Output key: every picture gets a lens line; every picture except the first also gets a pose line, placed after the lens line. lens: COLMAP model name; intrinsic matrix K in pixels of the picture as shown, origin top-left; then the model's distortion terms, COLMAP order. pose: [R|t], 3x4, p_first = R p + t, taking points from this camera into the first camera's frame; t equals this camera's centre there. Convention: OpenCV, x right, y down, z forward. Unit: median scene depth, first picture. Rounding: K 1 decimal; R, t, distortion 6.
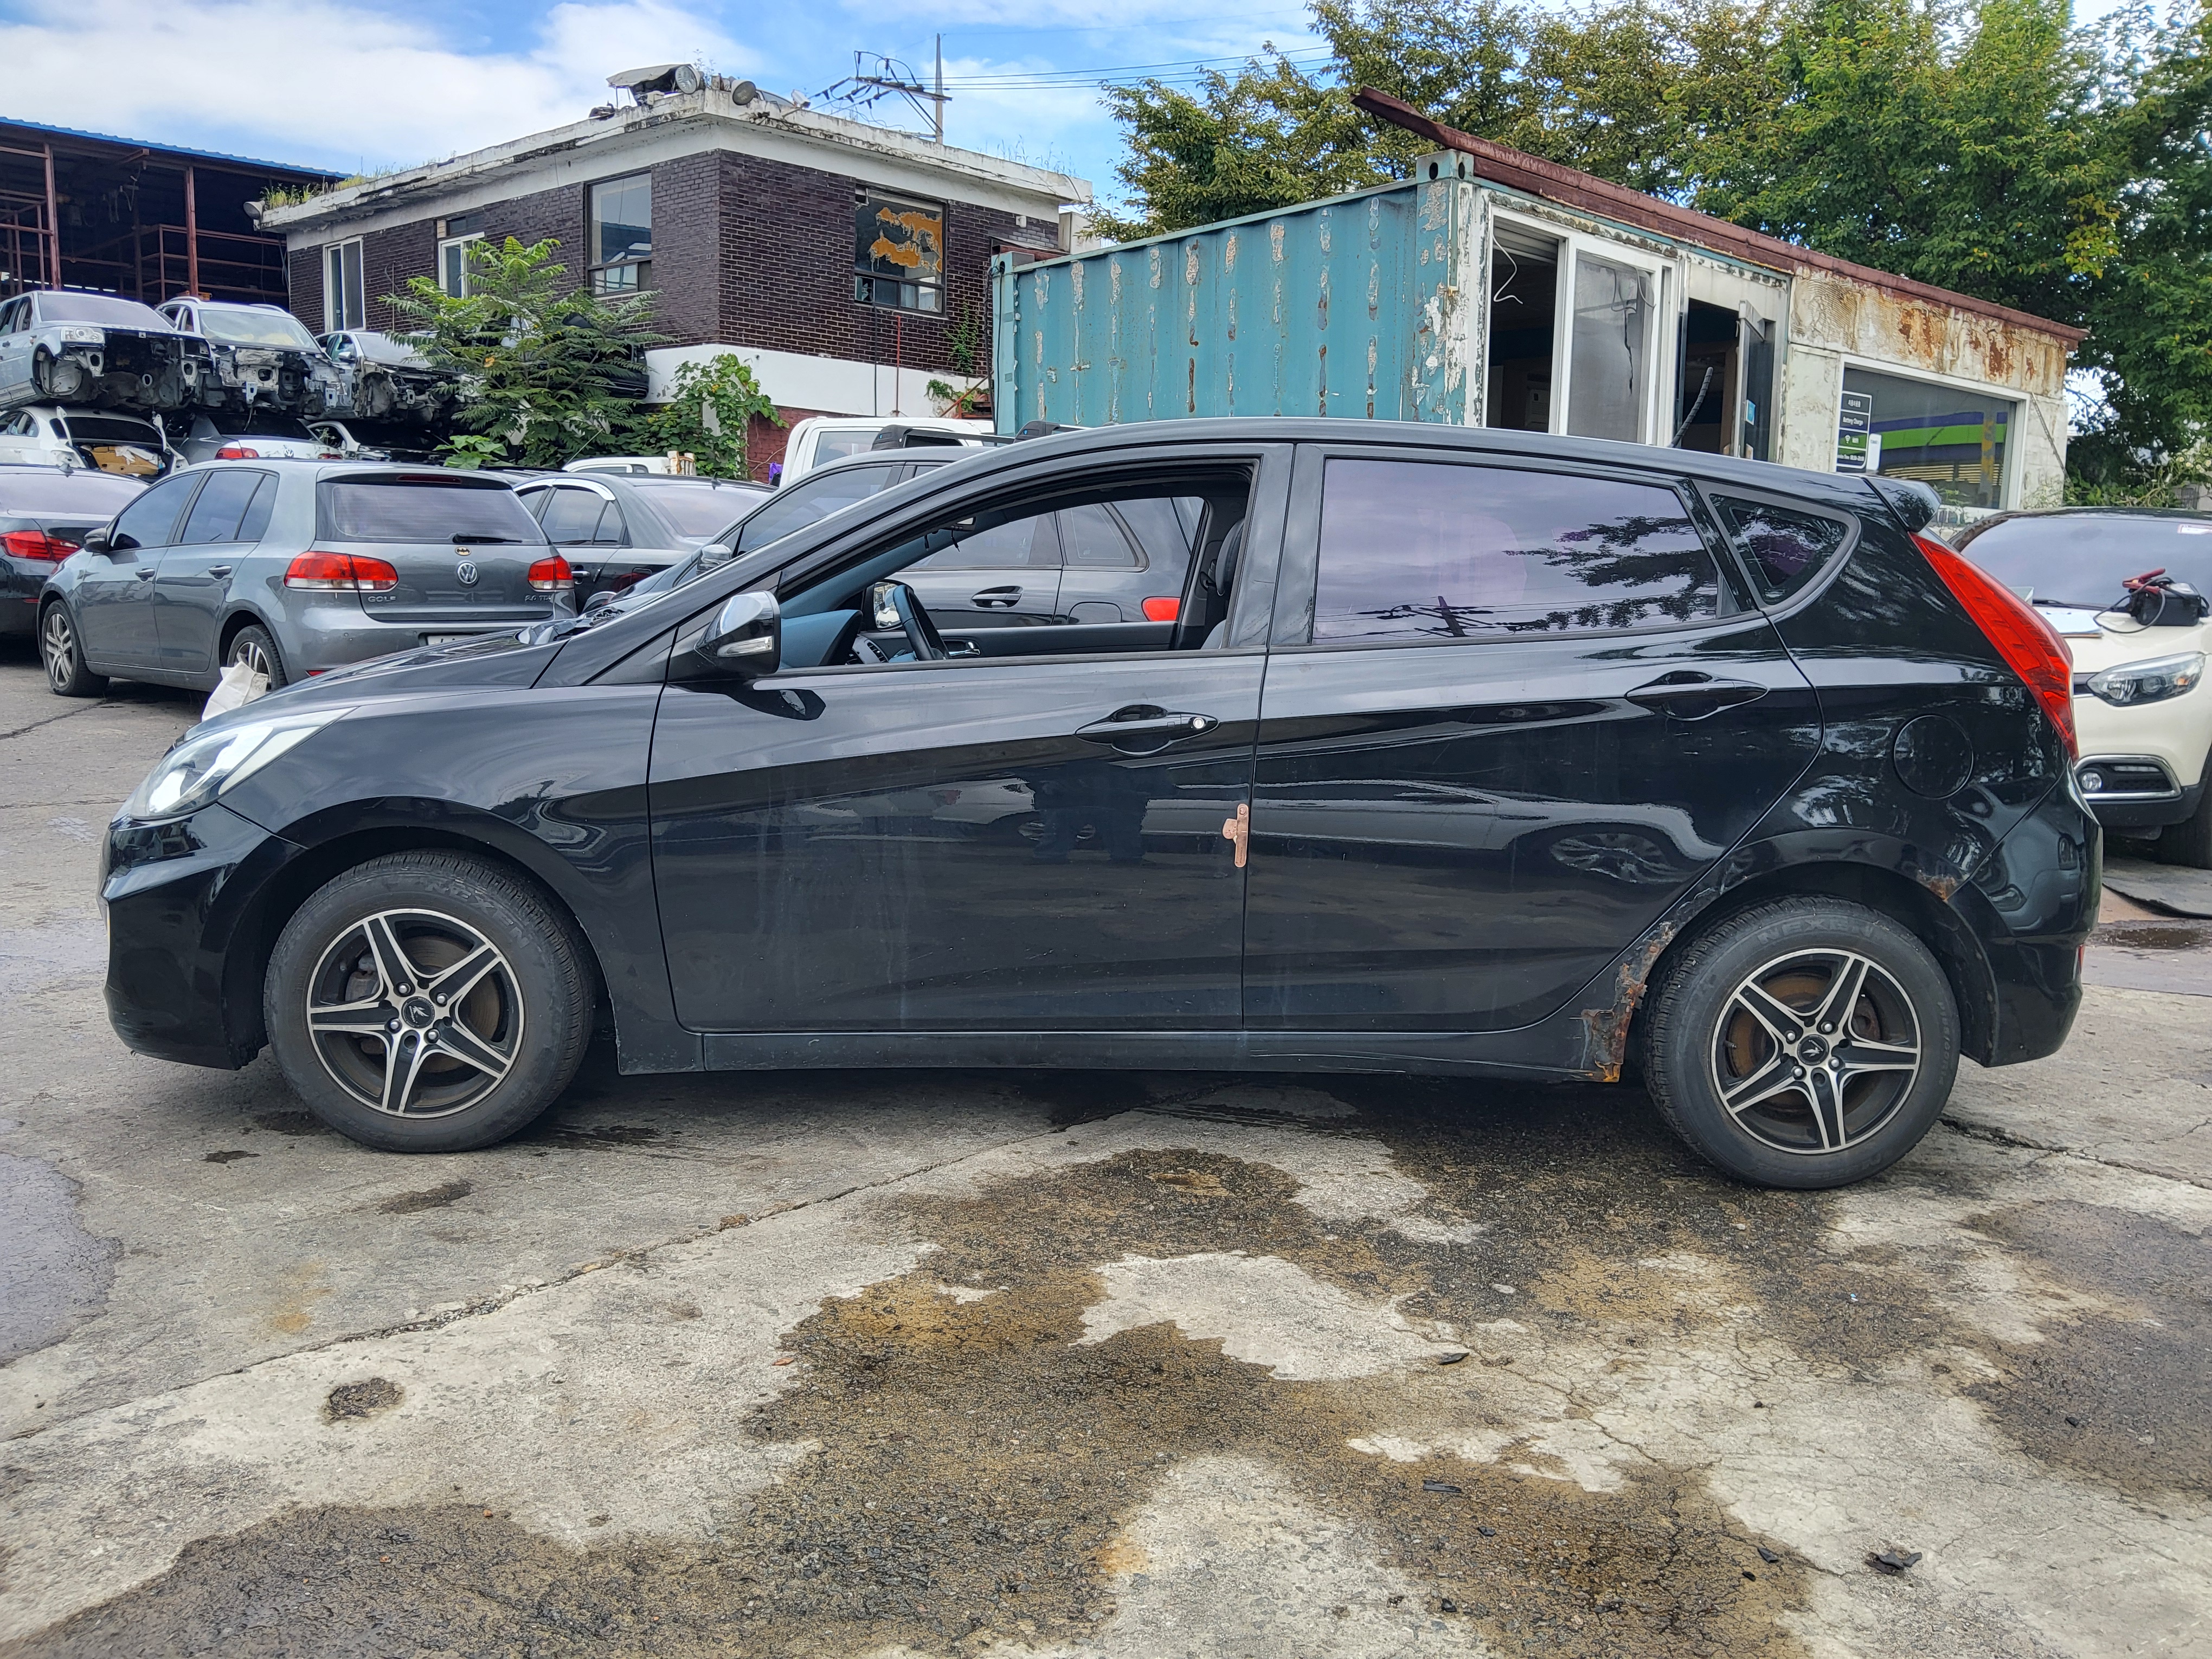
lens RADIAL K [[1701.1, 0, 1035.8], [0, 1701.1, 823.6], [0, 0, 1]] dist [0.047291, -0.101937]
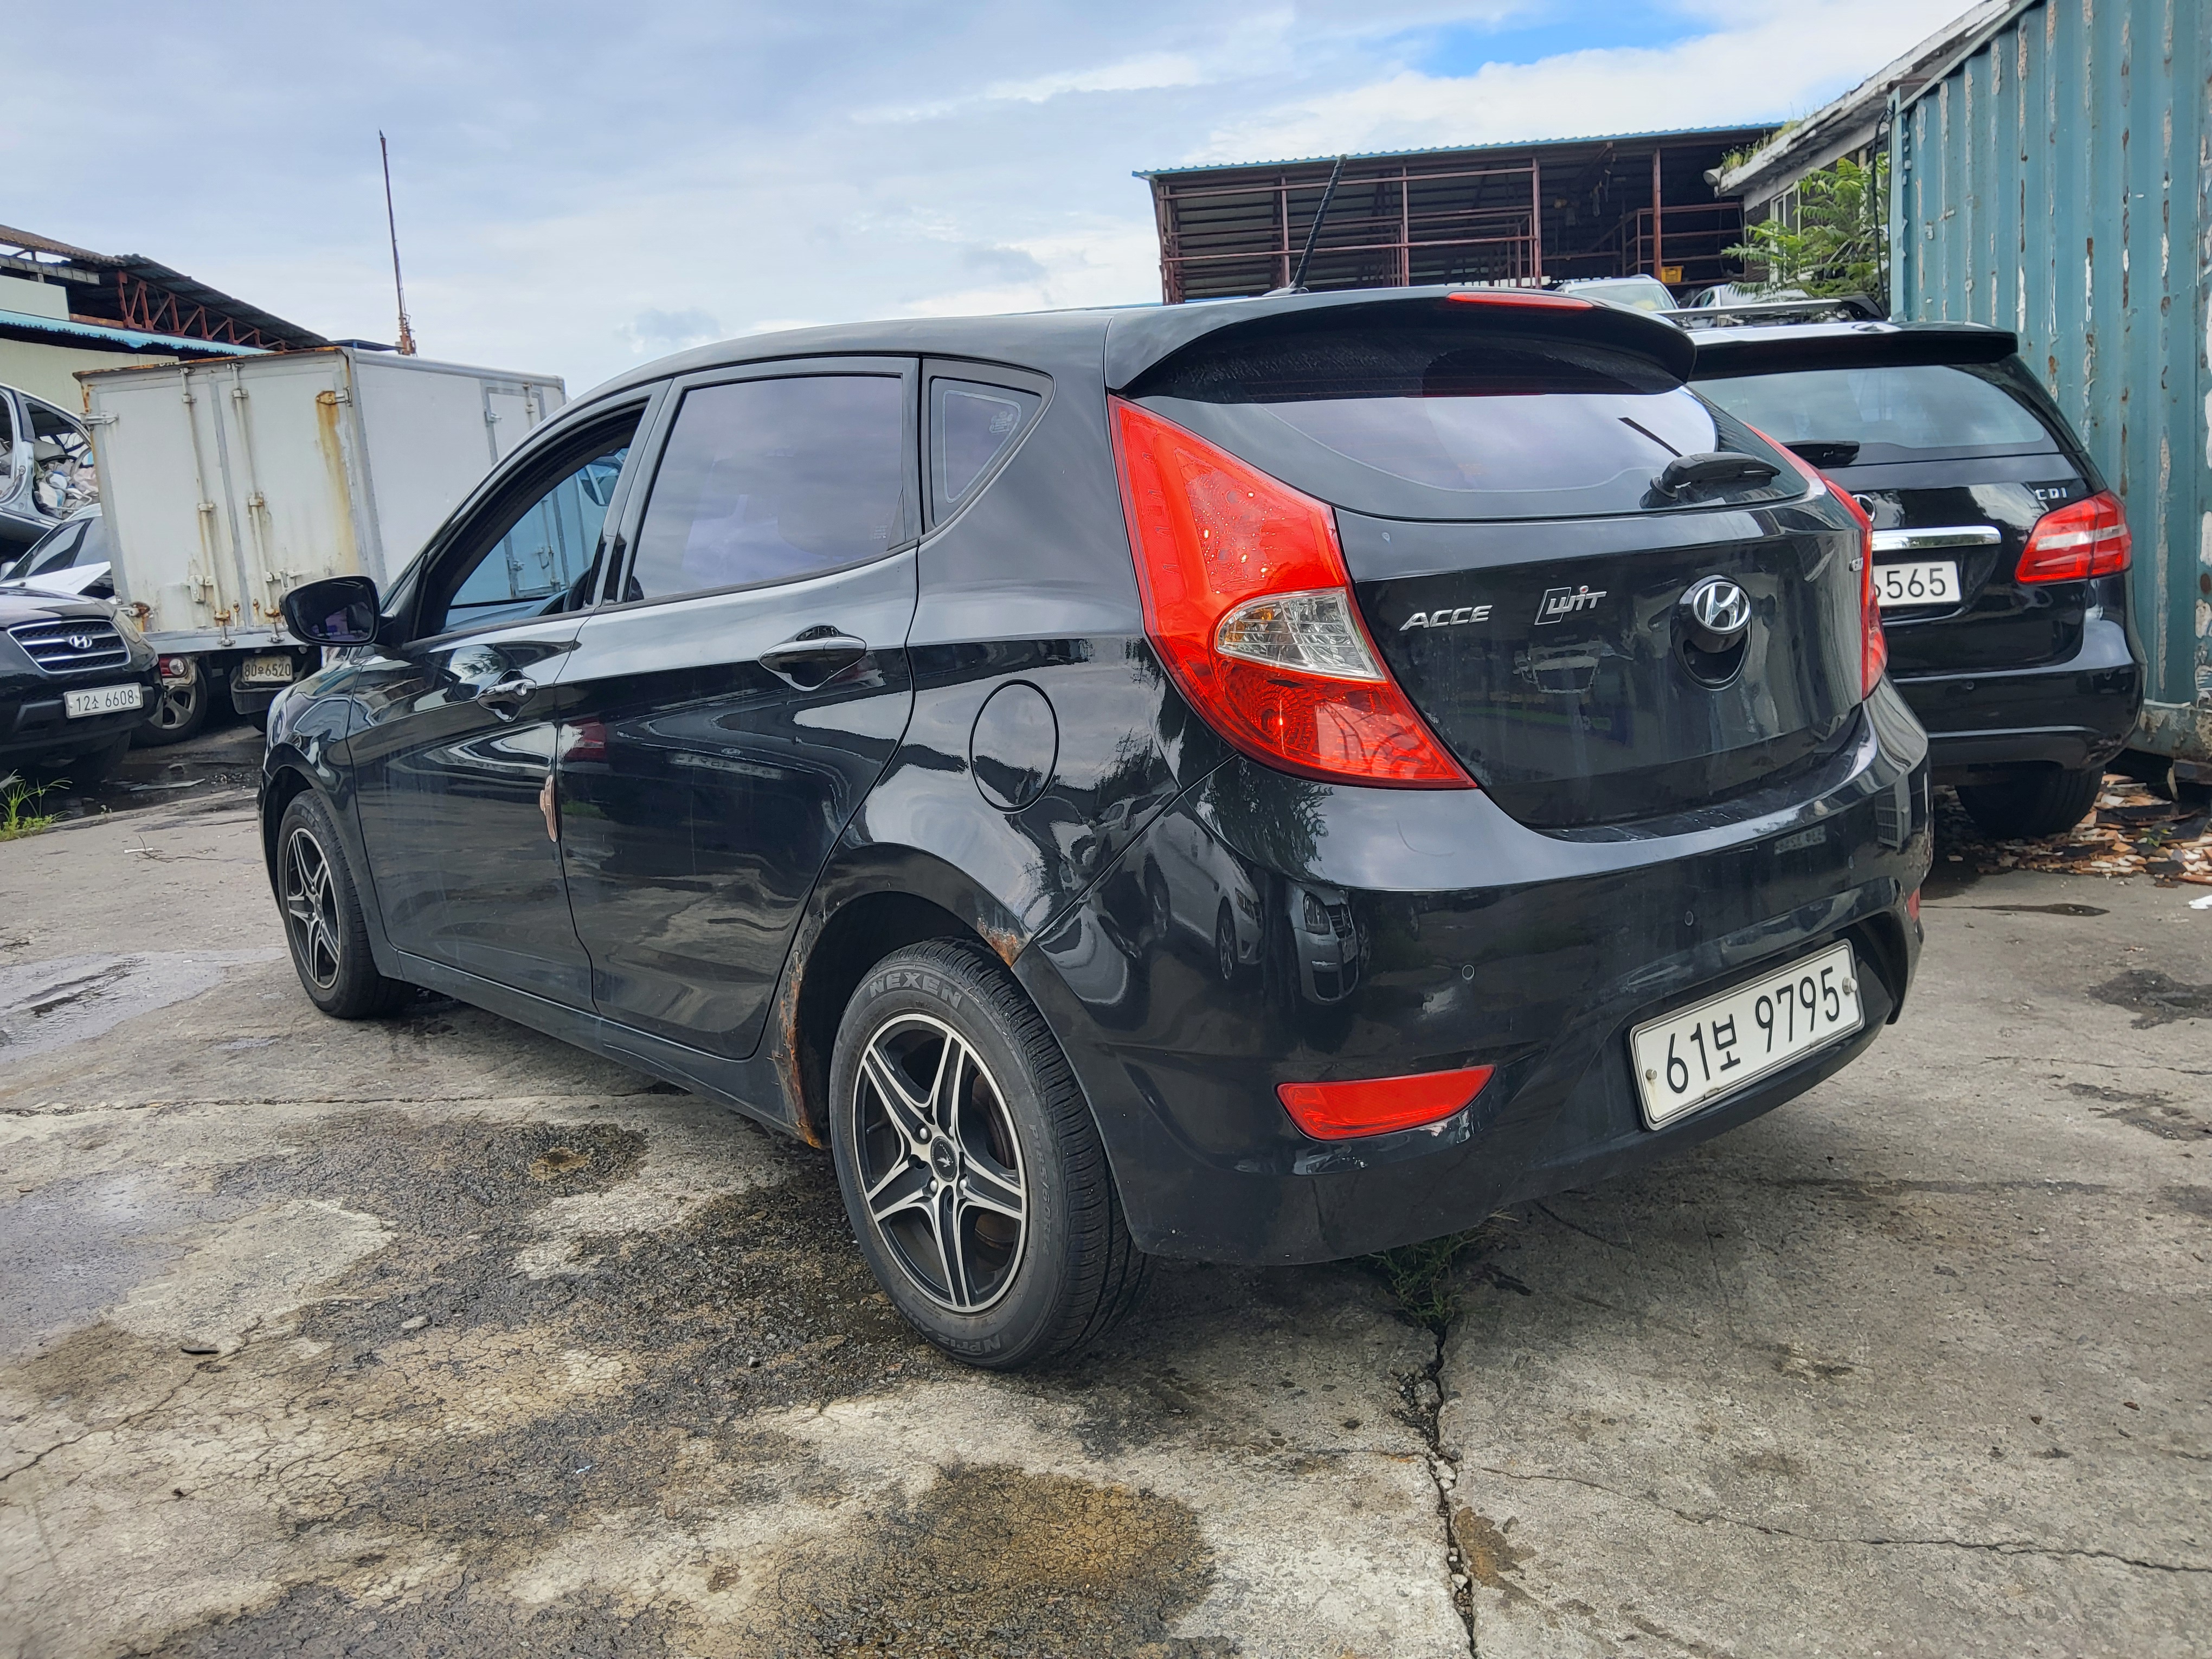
lens RADIAL K [[1719.7, 0, 1111.0], [0, 1719.7, 786.0], [0, 0, 1]] dist [0.003196, -0.039763]
pose [[0.653714, 0.044417, -0.755437, 1.022557], [-0.041088, 0.998887, 0.023176, -0.037620], [0.755625, 0.015889, 0.654812, 0.595665]]
